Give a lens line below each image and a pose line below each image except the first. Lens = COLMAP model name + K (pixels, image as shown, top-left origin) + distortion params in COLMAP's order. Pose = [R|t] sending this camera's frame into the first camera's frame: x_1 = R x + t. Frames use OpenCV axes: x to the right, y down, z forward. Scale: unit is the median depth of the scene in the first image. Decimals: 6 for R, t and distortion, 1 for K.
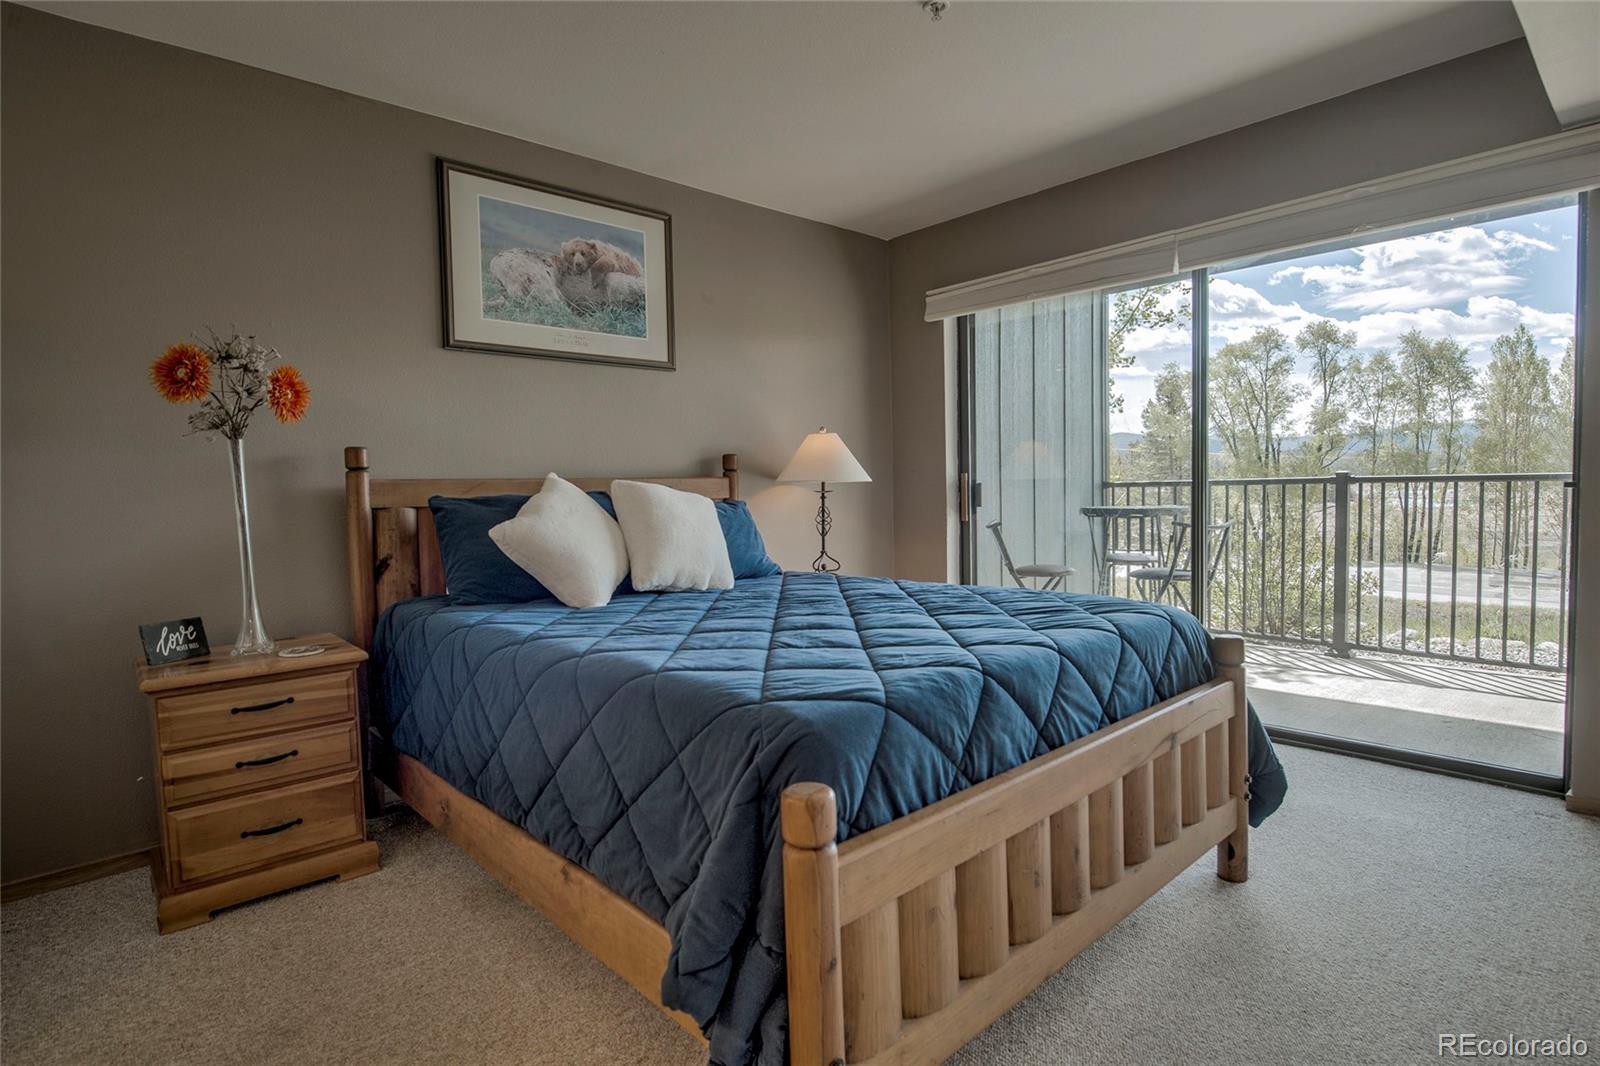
lens RADIAL K [[822.2, 0, 800.0], [0, 822.2, 533.0], [0, 0, 1]] dist [-0.003006, -0.000492]
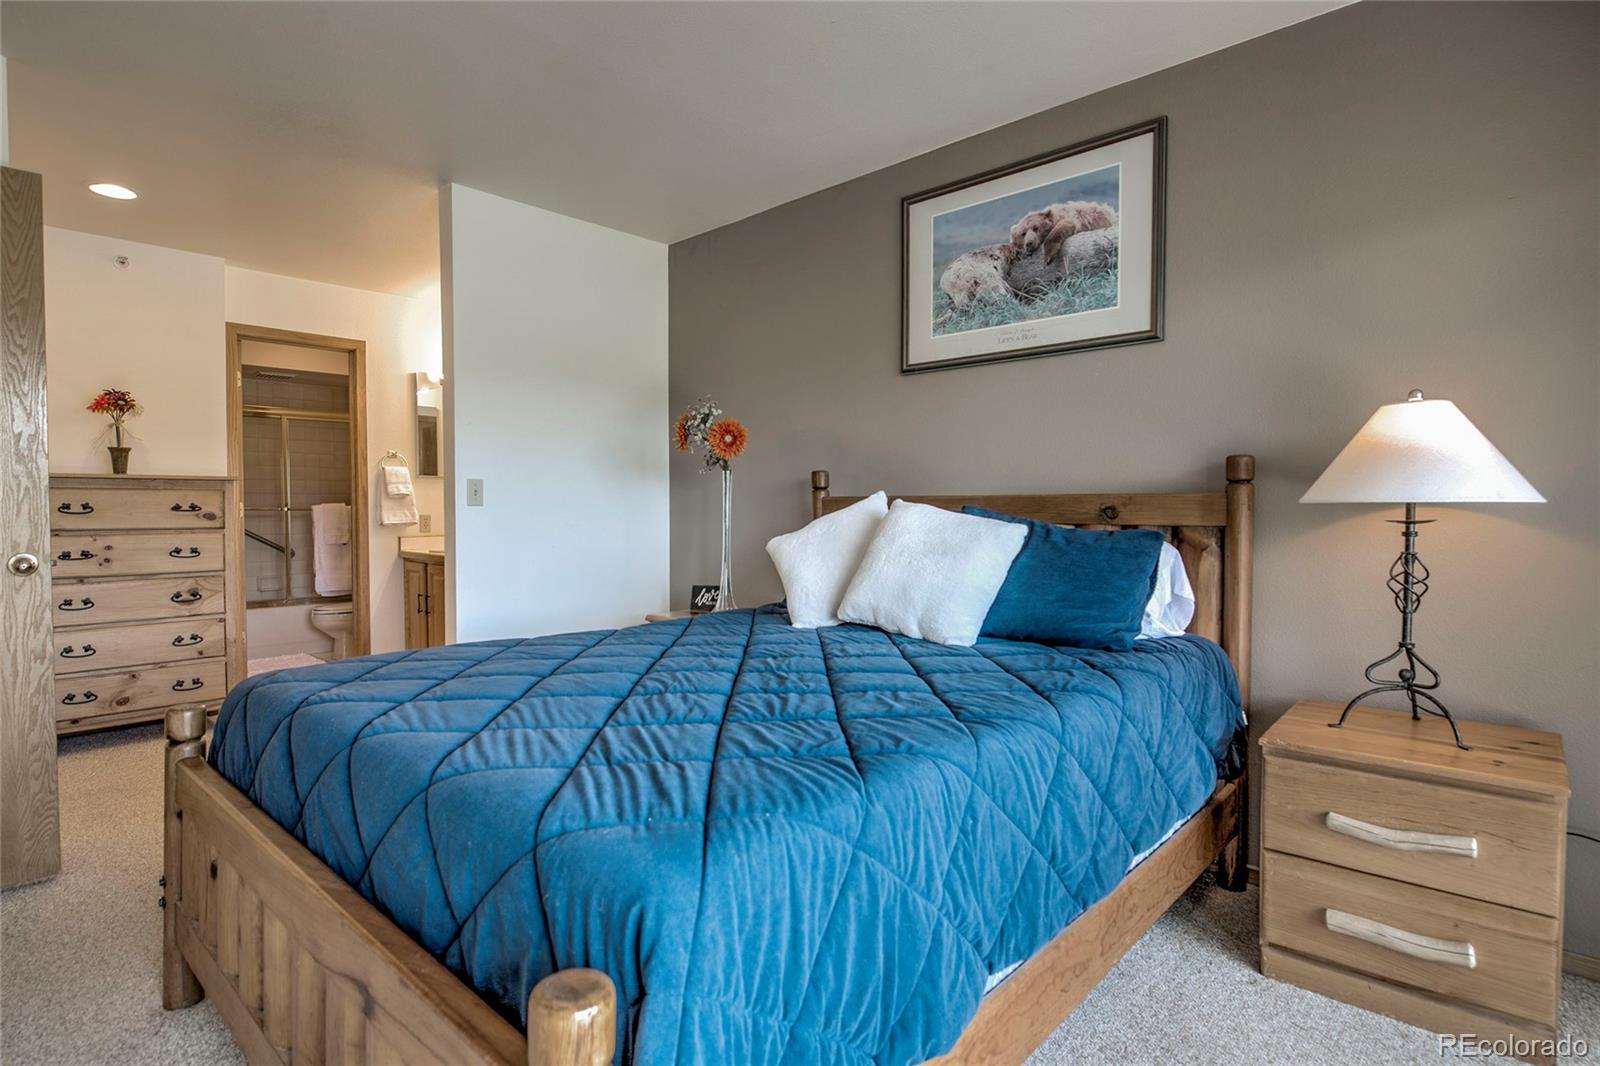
lens RADIAL K [[822.2, 0, 800.0], [0, 822.2, 533.0], [0, 0, 1]] dist [-0.003006, -0.000492]
pose [[0.084656, 0.051945, -0.995055, 0.571936], [-0.053654, 0.997429, 0.047504, -0.055423], [0.994965, 0.049367, 0.087225, 0.701832]]
